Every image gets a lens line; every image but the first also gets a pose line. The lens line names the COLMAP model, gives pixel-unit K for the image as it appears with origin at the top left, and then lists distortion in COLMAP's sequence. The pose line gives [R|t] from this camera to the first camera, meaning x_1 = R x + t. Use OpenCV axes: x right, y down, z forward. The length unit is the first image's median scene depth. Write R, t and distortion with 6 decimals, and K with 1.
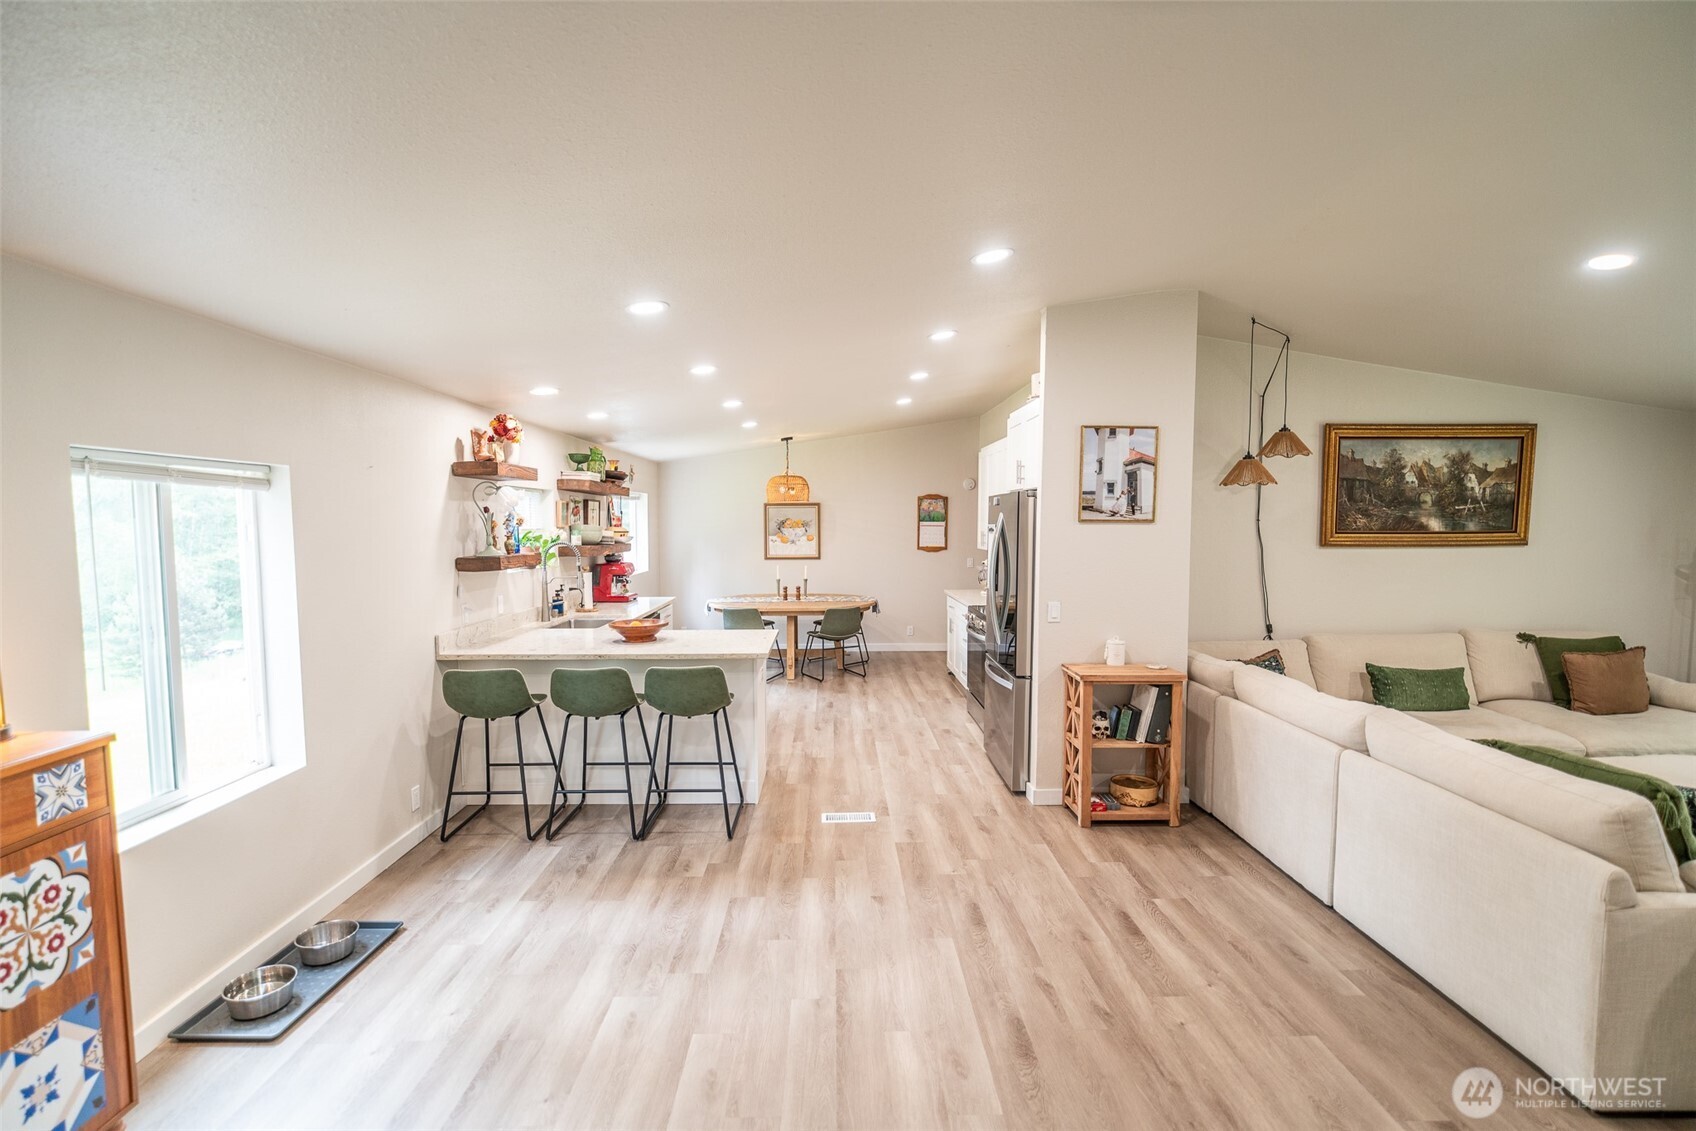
lens RADIAL K [[789.9, 0, 847.1], [0, 789.9, 577.2], [0, 0, 1]] dist [-0.018420, 0.006694]
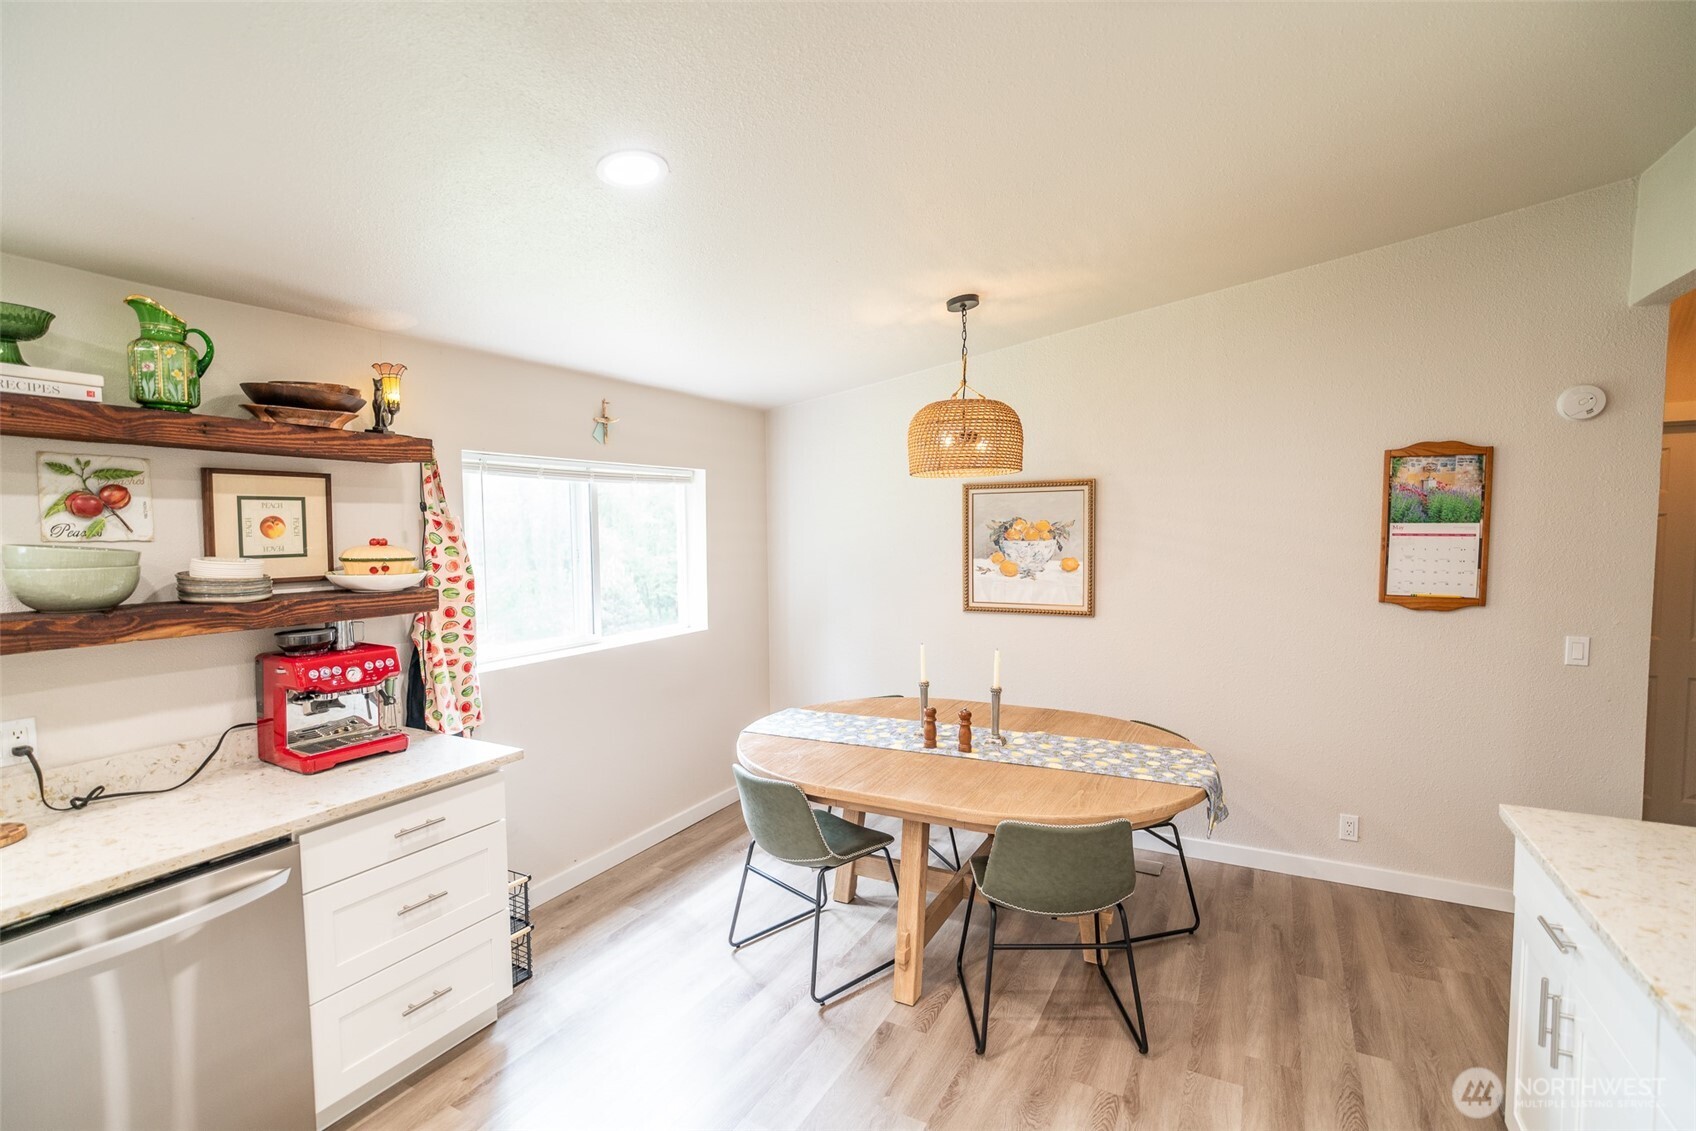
lens RADIAL K [[789.9, 0, 847.1], [0, 789.9, 577.2], [0, 0, 1]] dist [-0.018420, 0.006694]
pose [[0.869829, 0.025224, -0.492709, 0.102513], [-0.026718, 0.999635, 0.004009, -0.077621], [0.492630, 0.009677, 0.870185, 1.087265]]
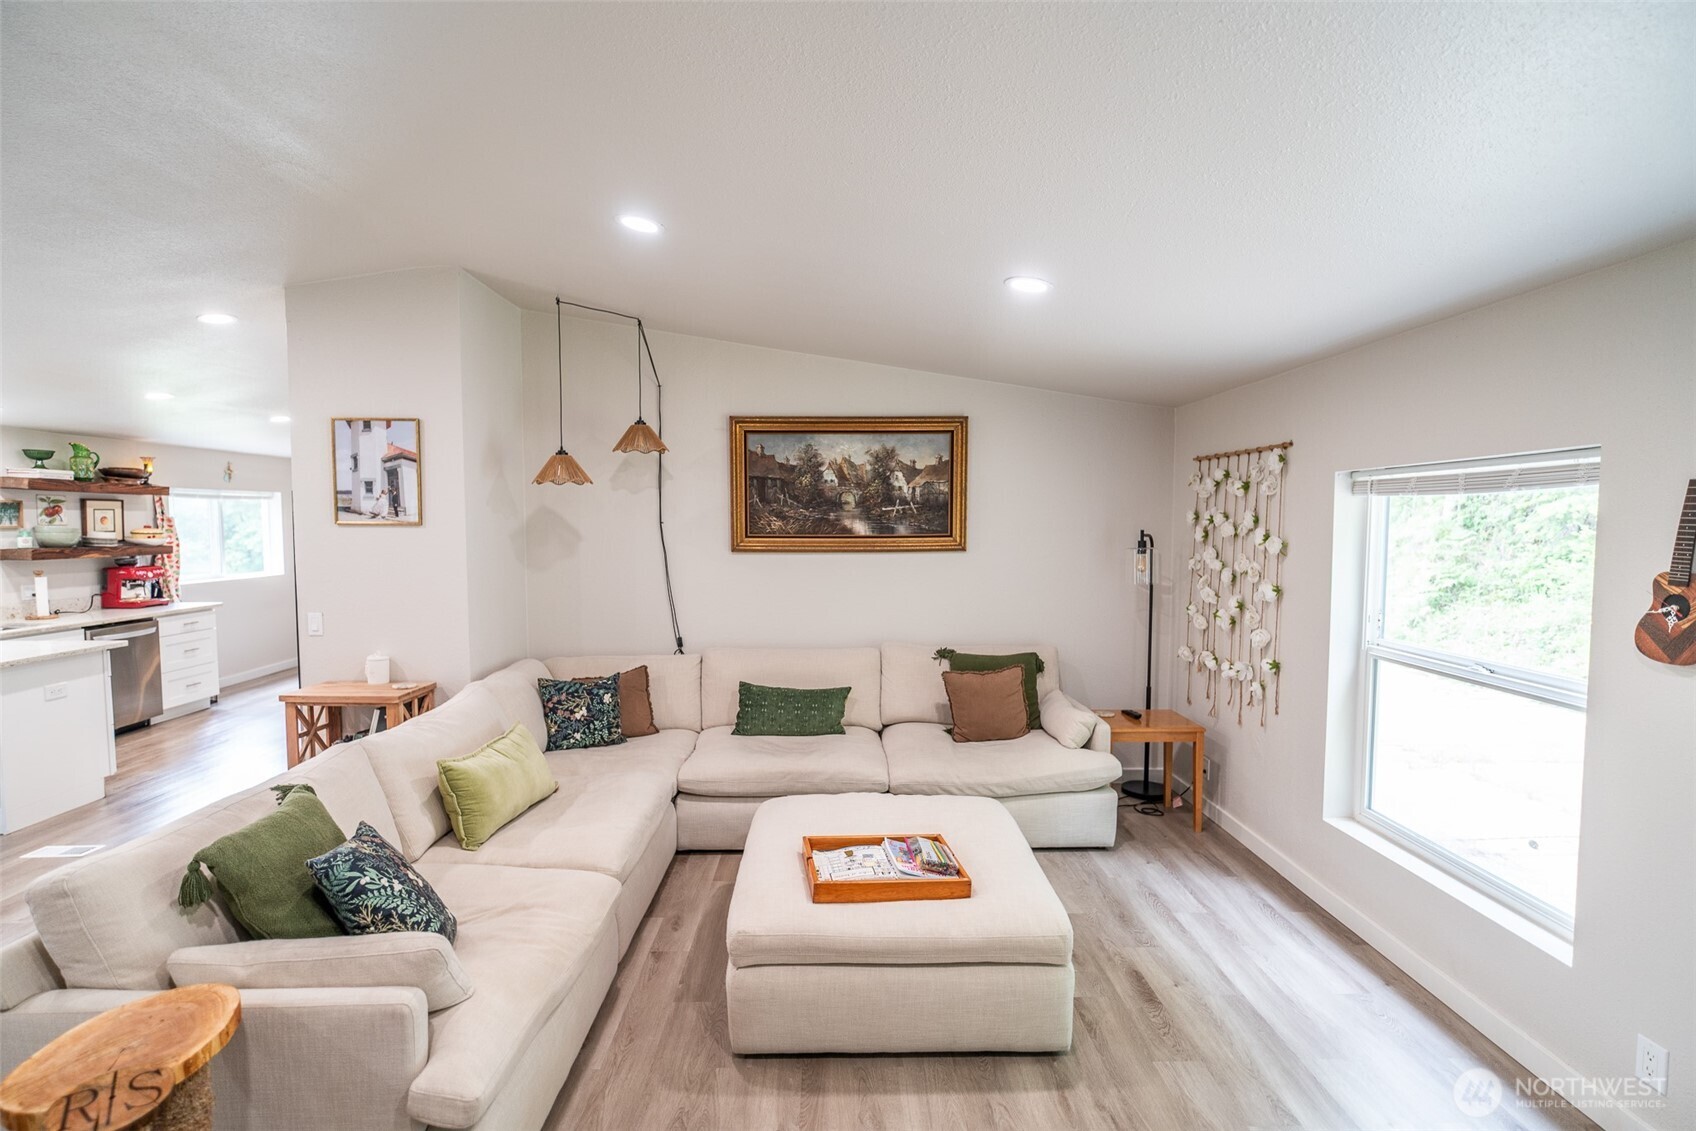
lens RADIAL K [[806.3, 0, 845.6], [0, 806.3, 580.8], [0, 0, 1]] dist [-0.006008, 0.000452]
pose [[0.999985, 0.003066, -0.004446, 0.744418], [-0.003056, 0.999993, 0.002310, -0.008164], [0.004453, -0.002296, 0.999987, 0.069793]]
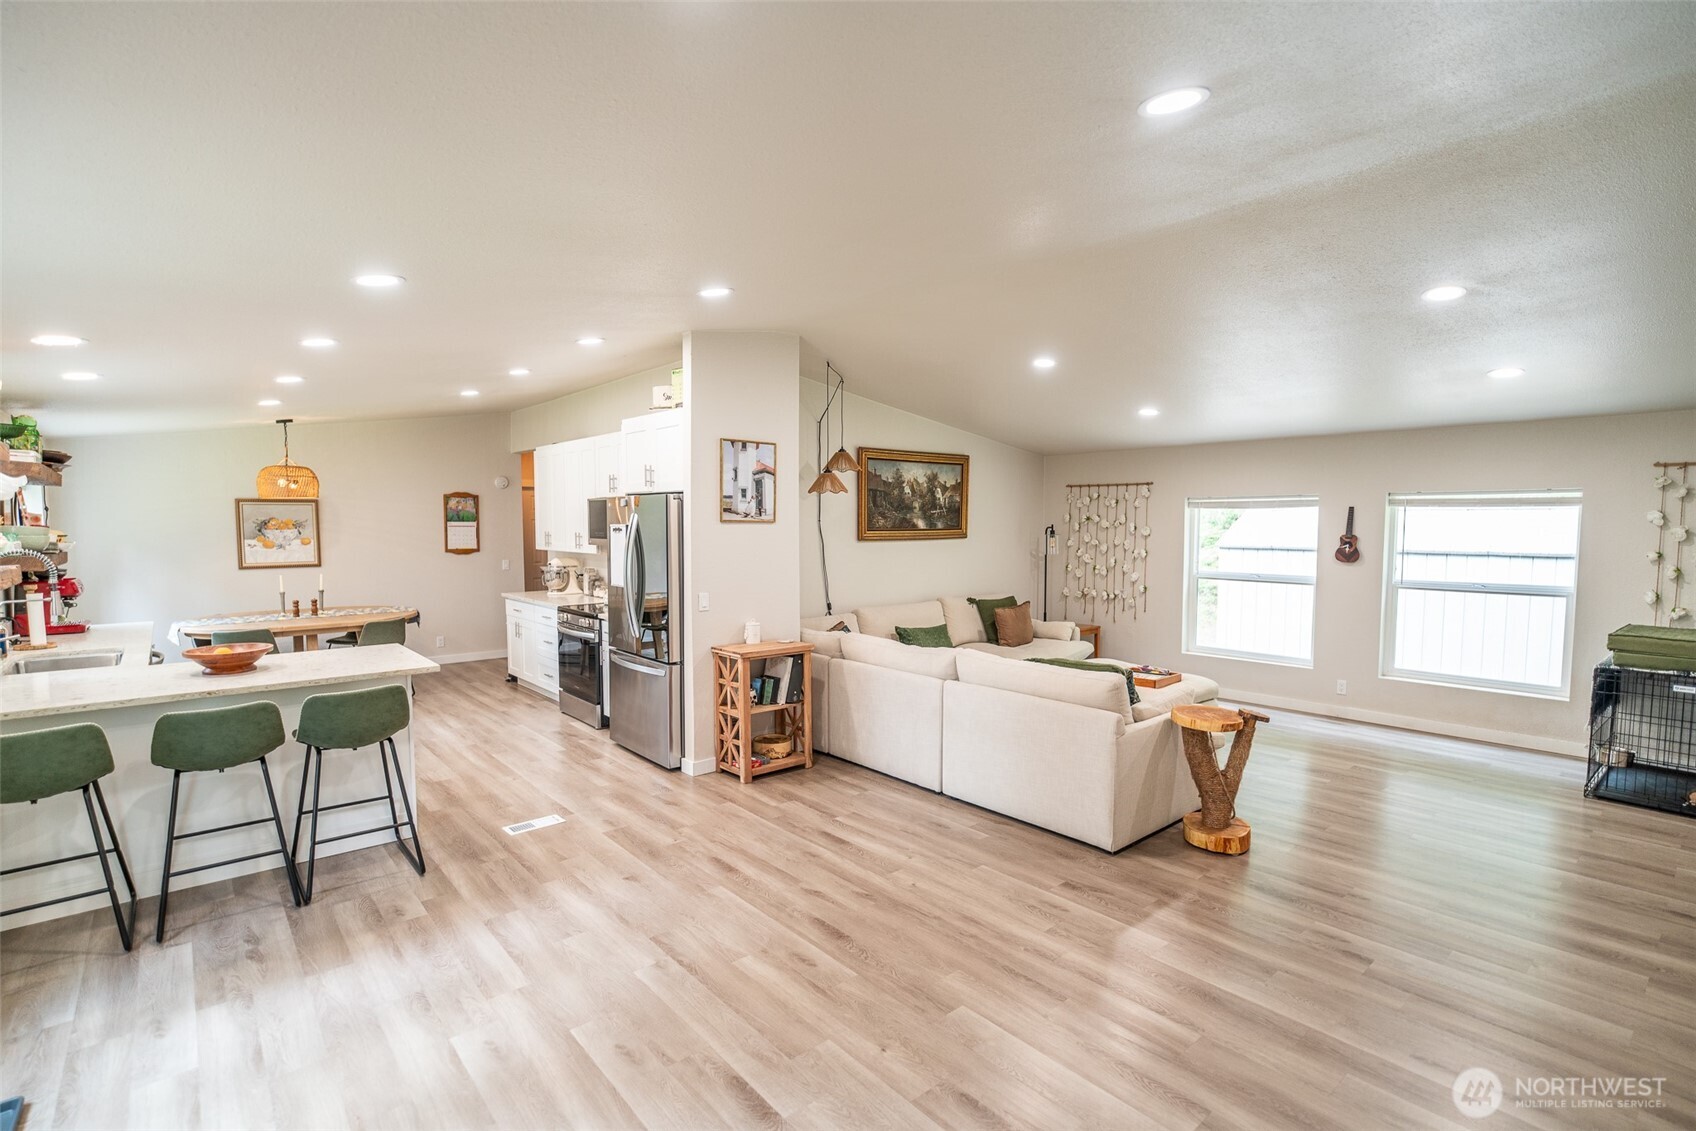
lens RADIAL K [[797.9, 0, 846.5], [0, 797.9, 576.8], [0, 0, 1]] dist [-0.019823, 0.009058]
pose [[0.771326, -0.042811, 0.634998, -0.258165], [0.043634, 0.998945, 0.014345, 0.000690], [-0.634942, 0.016643, 0.772380, -0.009775]]
